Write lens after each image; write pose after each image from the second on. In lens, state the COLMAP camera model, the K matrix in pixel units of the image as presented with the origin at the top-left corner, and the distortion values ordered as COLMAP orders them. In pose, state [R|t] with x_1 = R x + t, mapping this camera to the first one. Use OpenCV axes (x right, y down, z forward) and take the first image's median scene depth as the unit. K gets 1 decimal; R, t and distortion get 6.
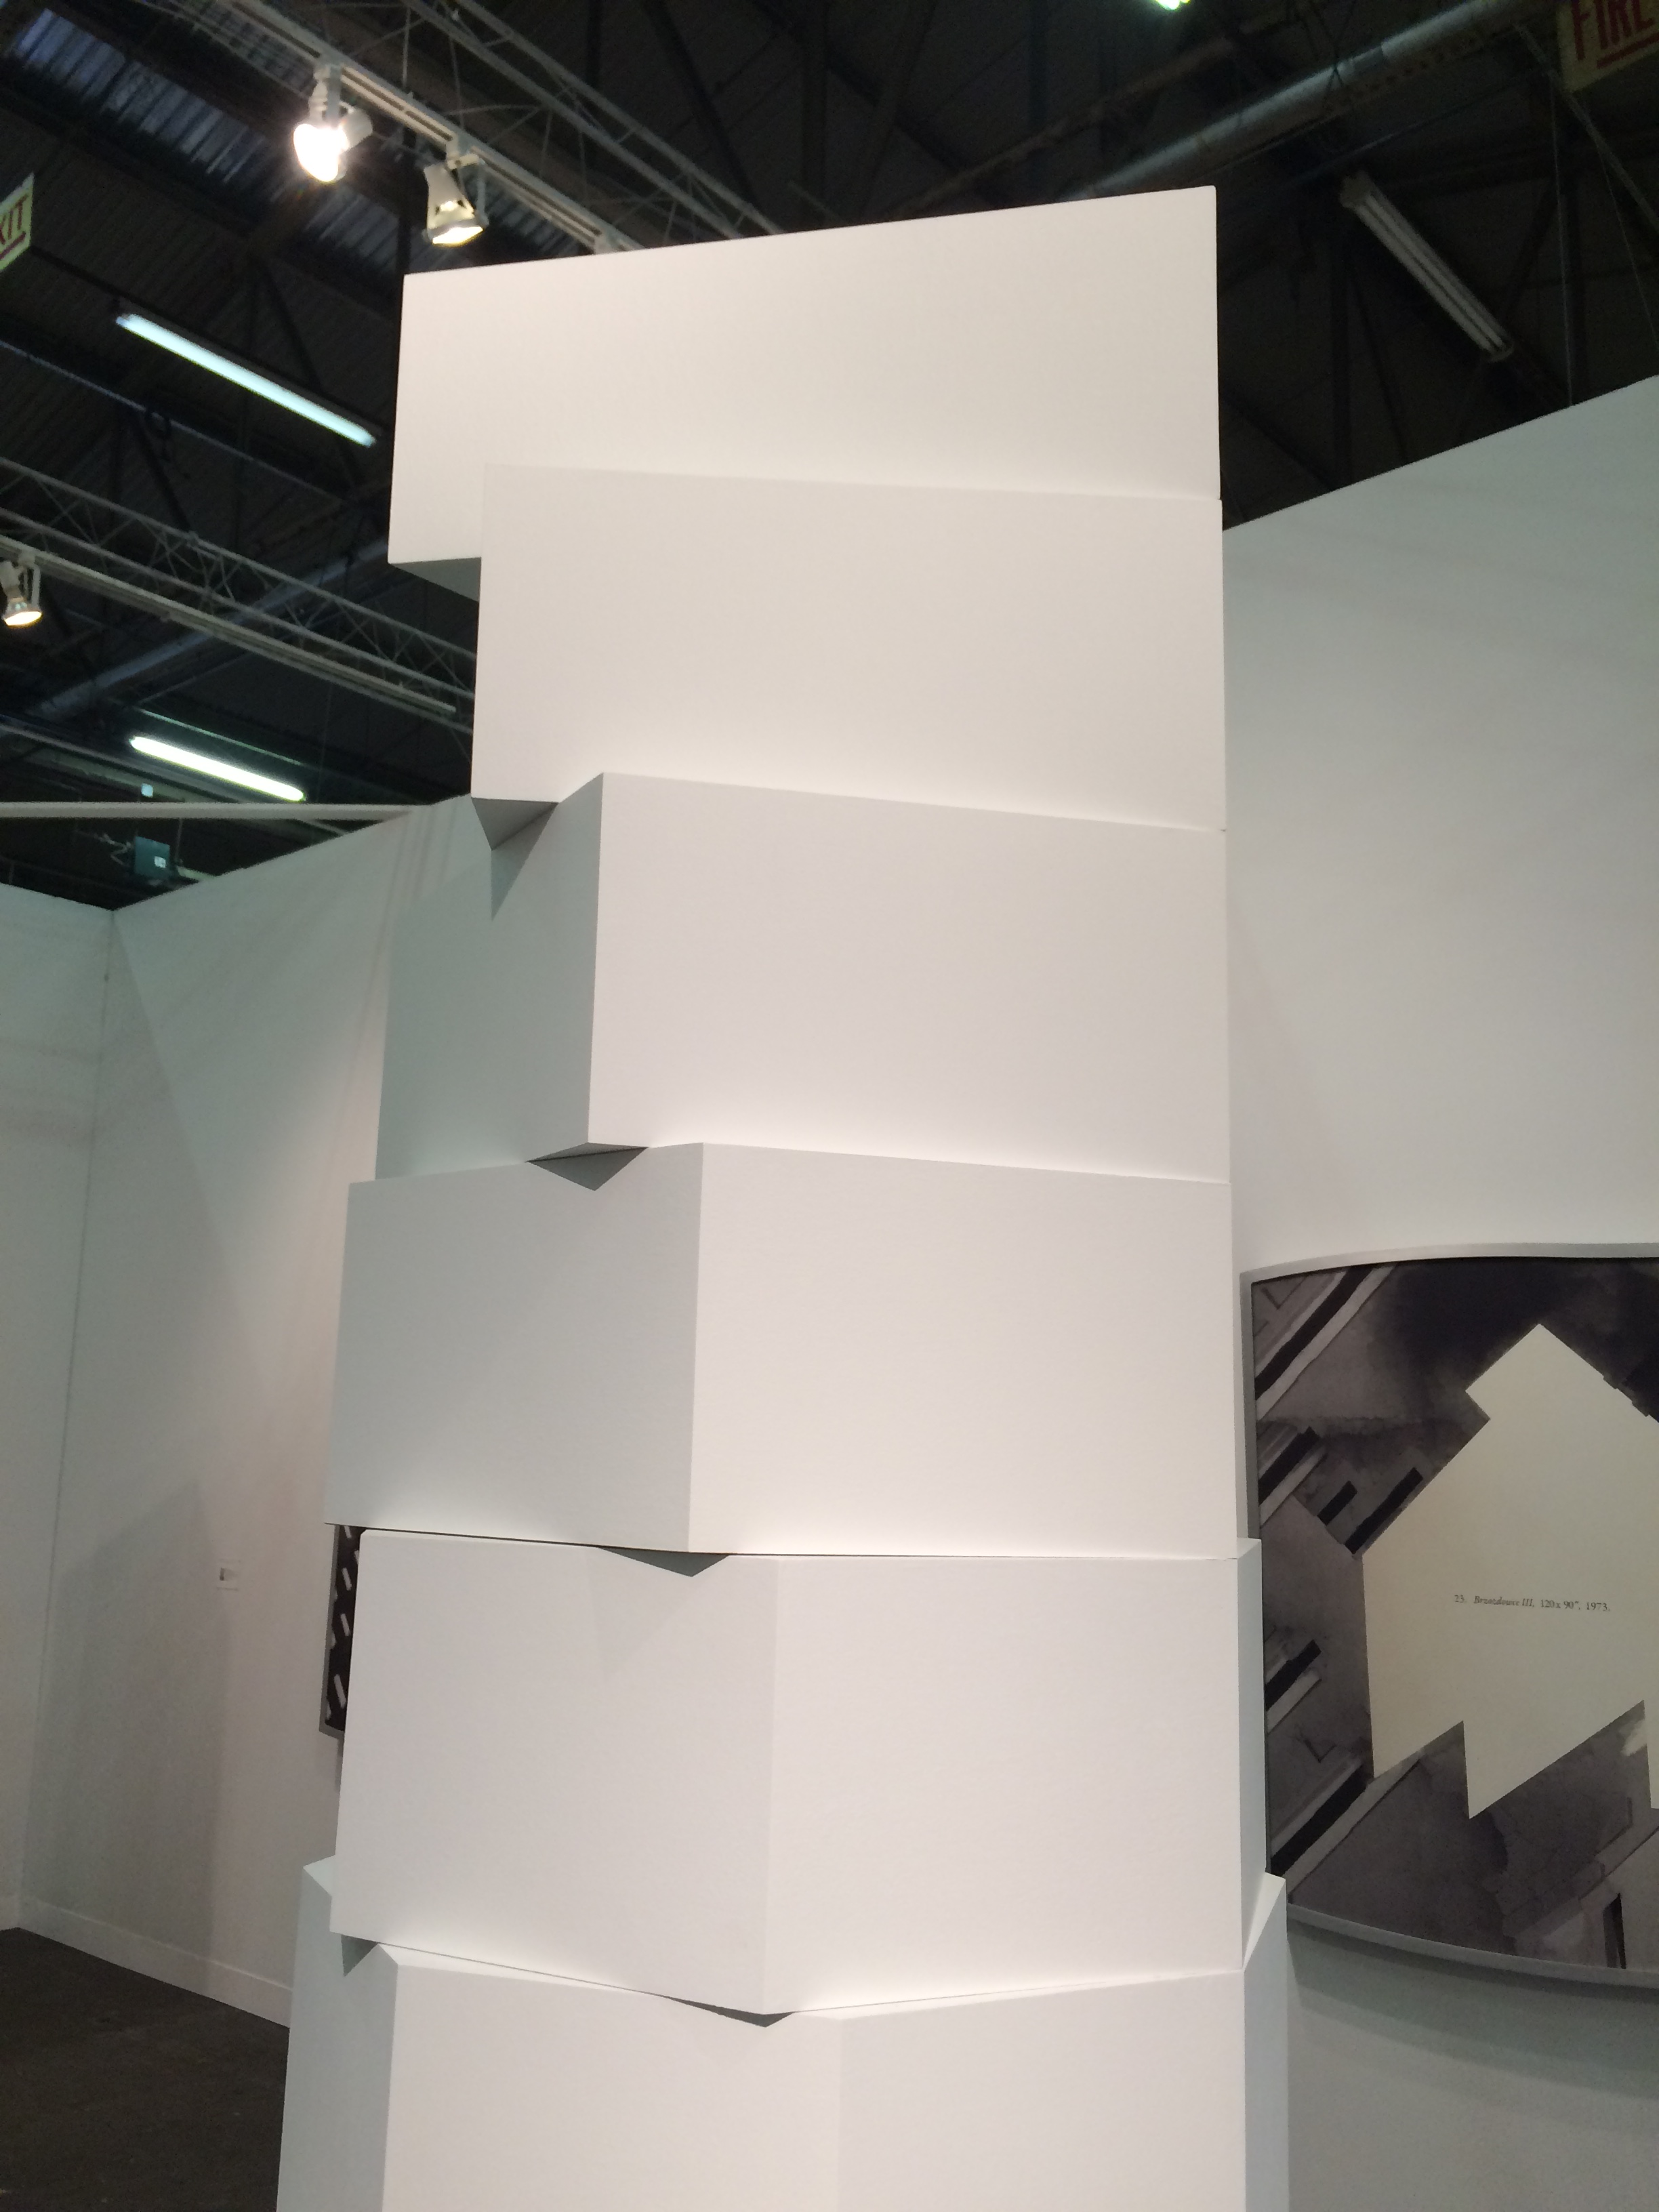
lens RADIAL K [[1813.6, 0, 829.5], [0, 1813.6, 1106.0], [0, 0, 1]] dist [0.007225, 0.007103]
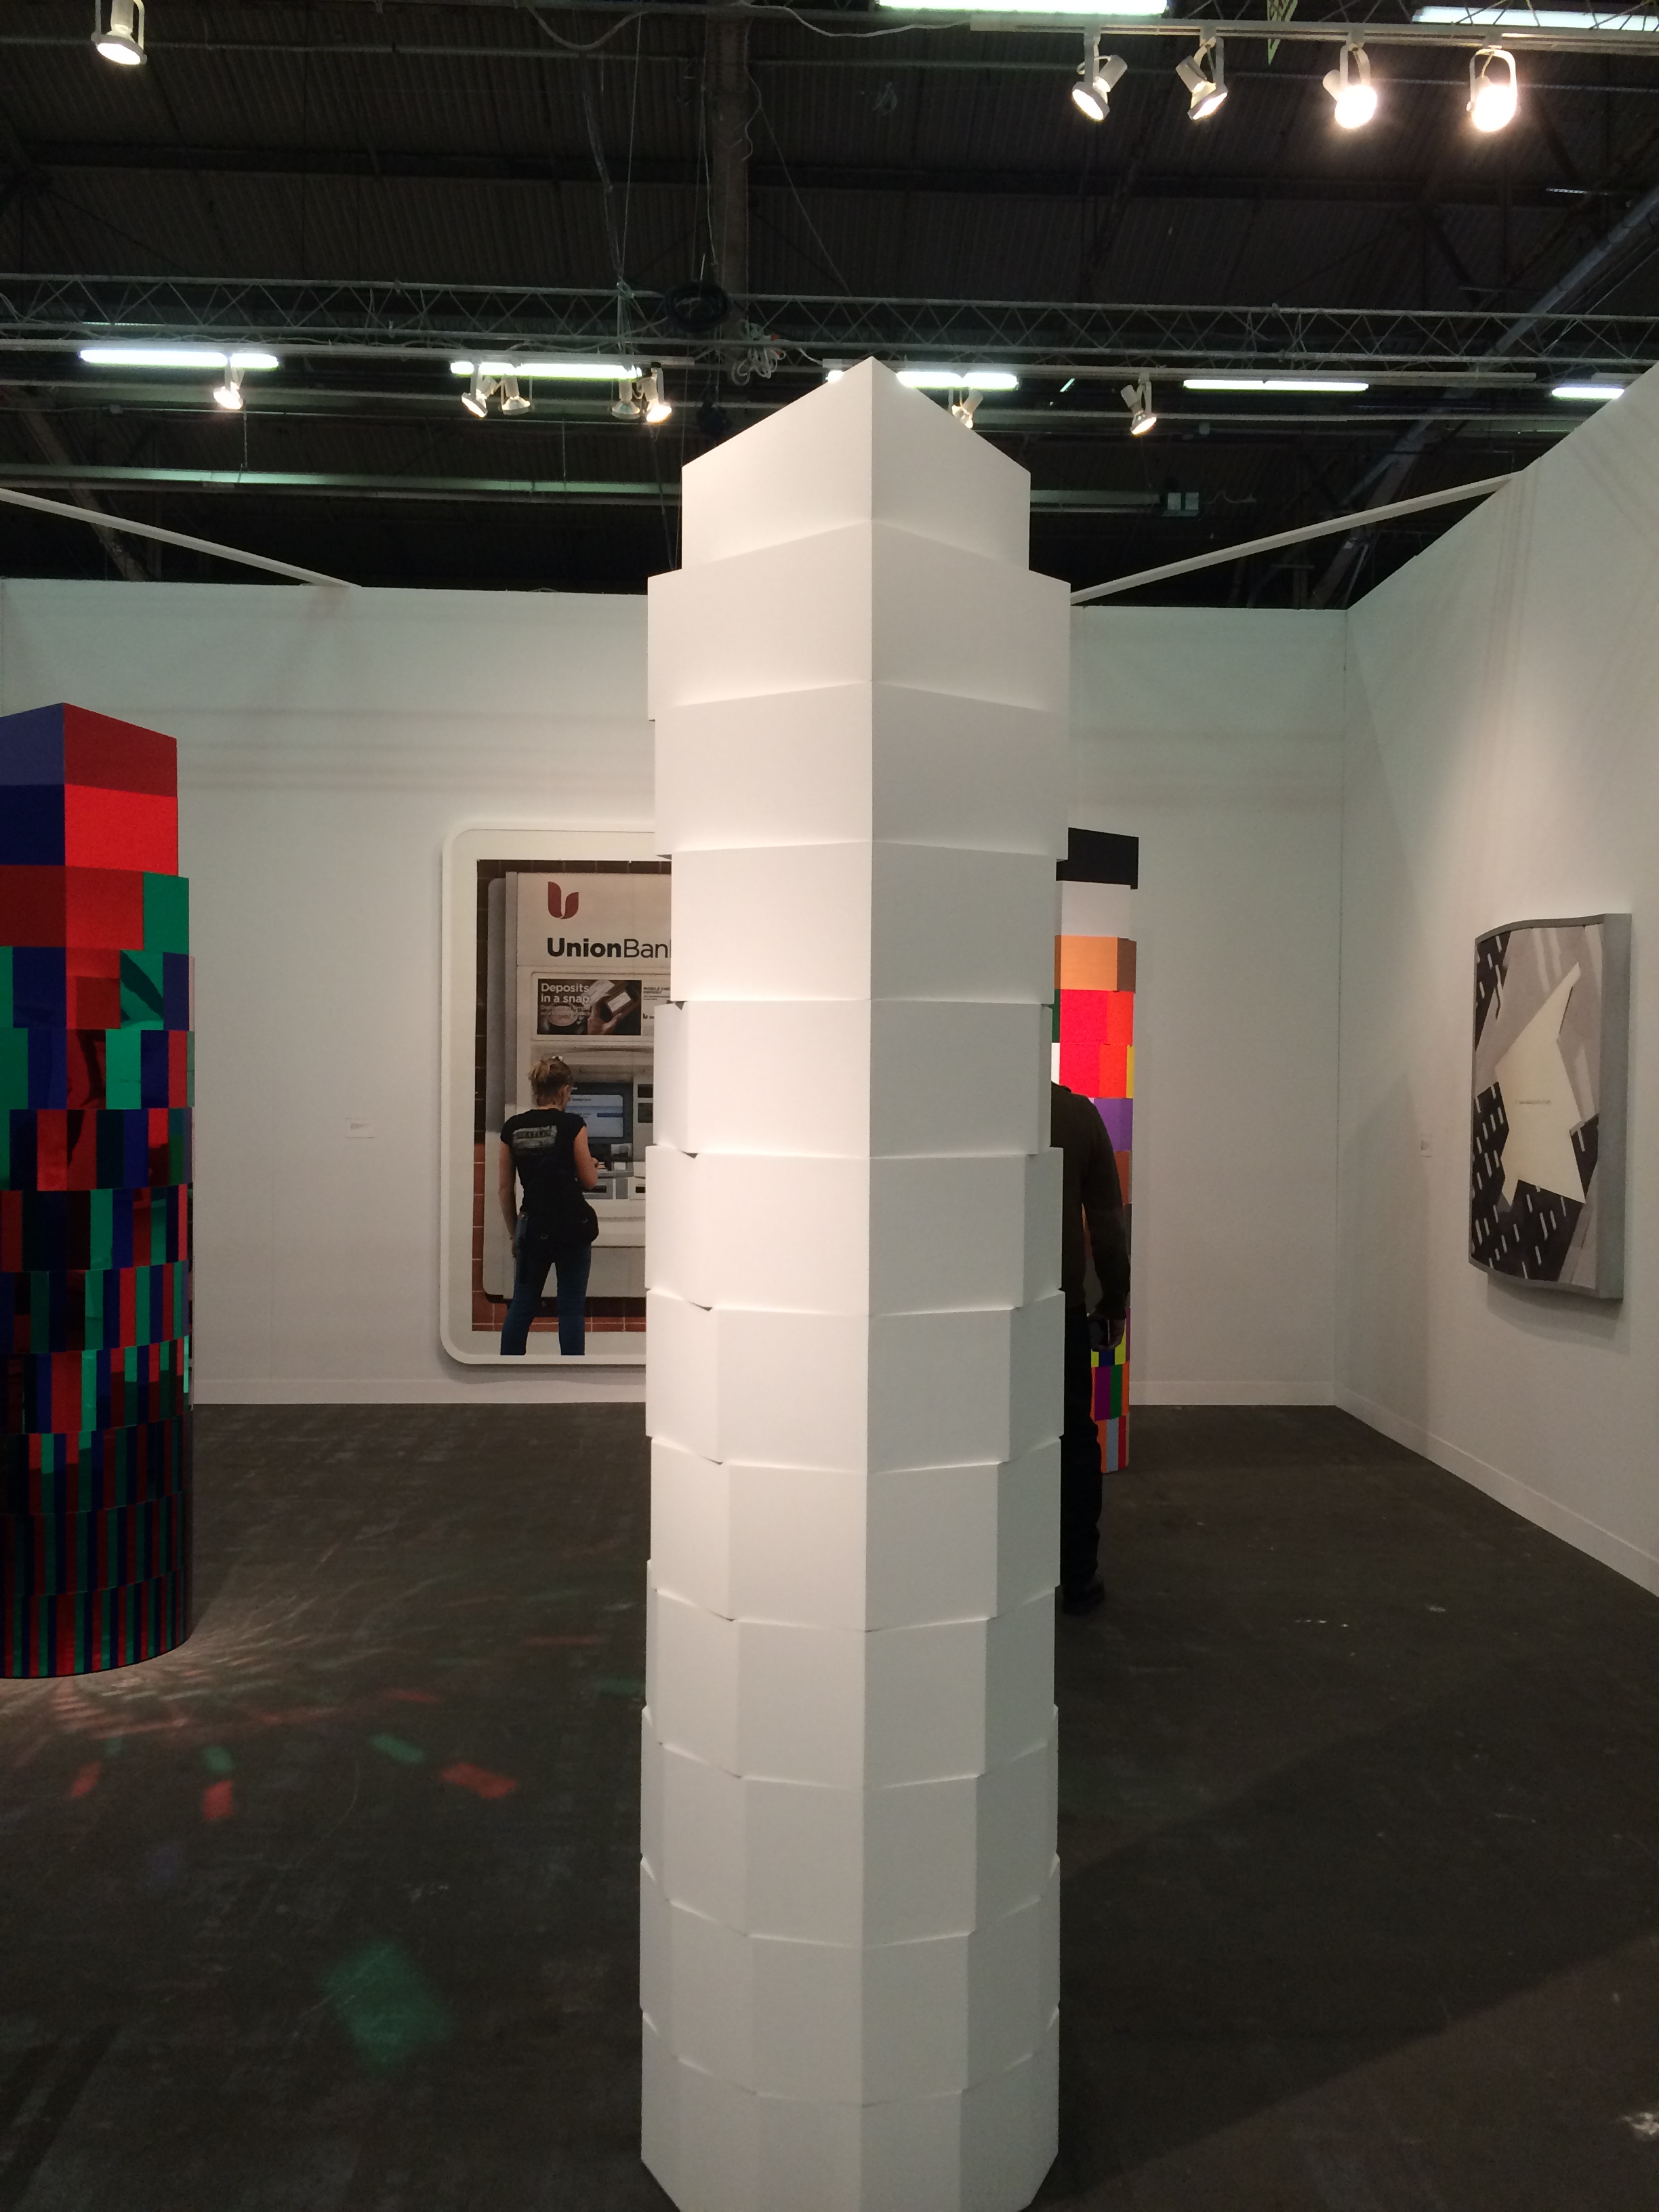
lens RADIAL K [[1813.6, 0, 829.5], [0, 1813.6, 1106.0], [0, 0, 1]] dist [0.007225, 0.007103]
pose [[0.672730, 0.002084, -0.739885, 0.310503], [0.137373, 0.982257, 0.127671, 0.015875], [0.727024, -0.187528, 0.660507, -0.113102]]
